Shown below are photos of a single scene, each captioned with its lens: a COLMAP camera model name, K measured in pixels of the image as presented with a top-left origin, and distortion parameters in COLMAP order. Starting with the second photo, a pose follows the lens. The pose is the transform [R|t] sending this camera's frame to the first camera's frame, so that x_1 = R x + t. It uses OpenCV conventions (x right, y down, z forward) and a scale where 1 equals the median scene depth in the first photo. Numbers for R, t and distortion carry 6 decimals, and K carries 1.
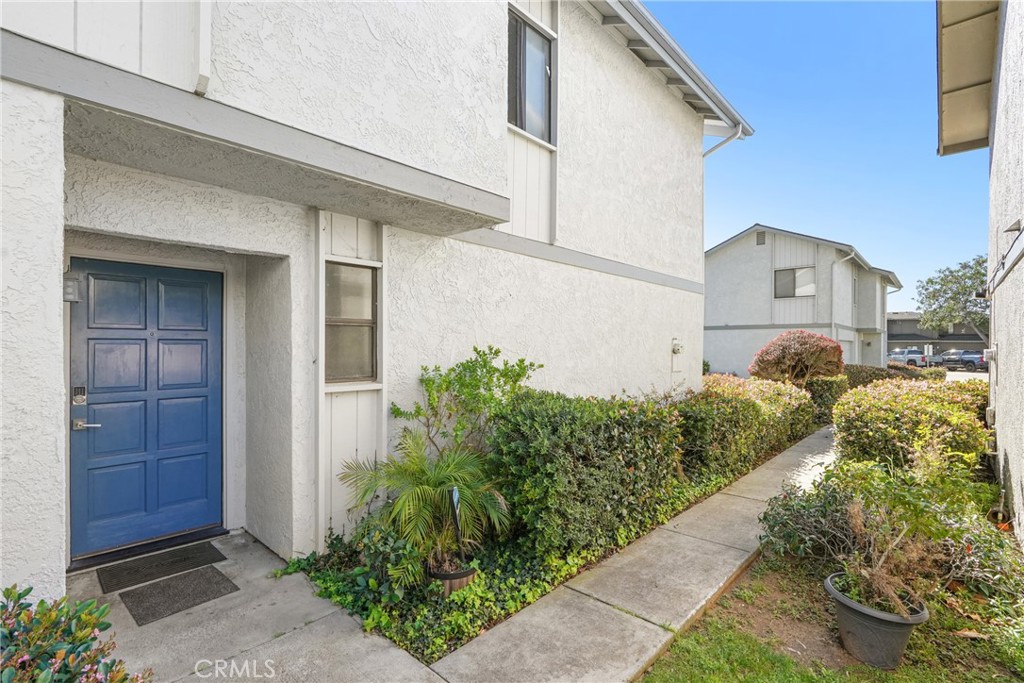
lens RADIAL K [[471.3, 0, 512.0], [0, 471.3, 341.5], [0, 0, 1]] dist [0.000714, -0.000043]
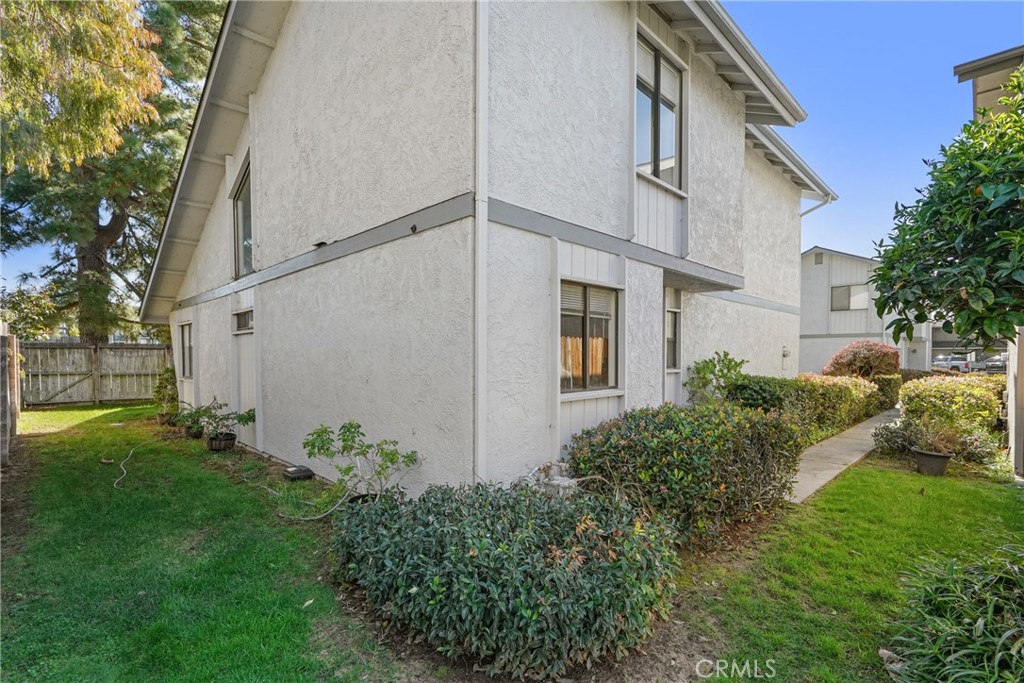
lens RADIAL K [[479.0, 0, 511.9], [0, 479.0, 362.5], [0, 0, 1]] dist [-0.001830, -0.000373]
pose [[0.998968, -0.003473, -0.045282, -0.390456], [0.004567, 0.999699, 0.024087, 0.002649], [0.045184, -0.024269, 0.998684, -0.470043]]
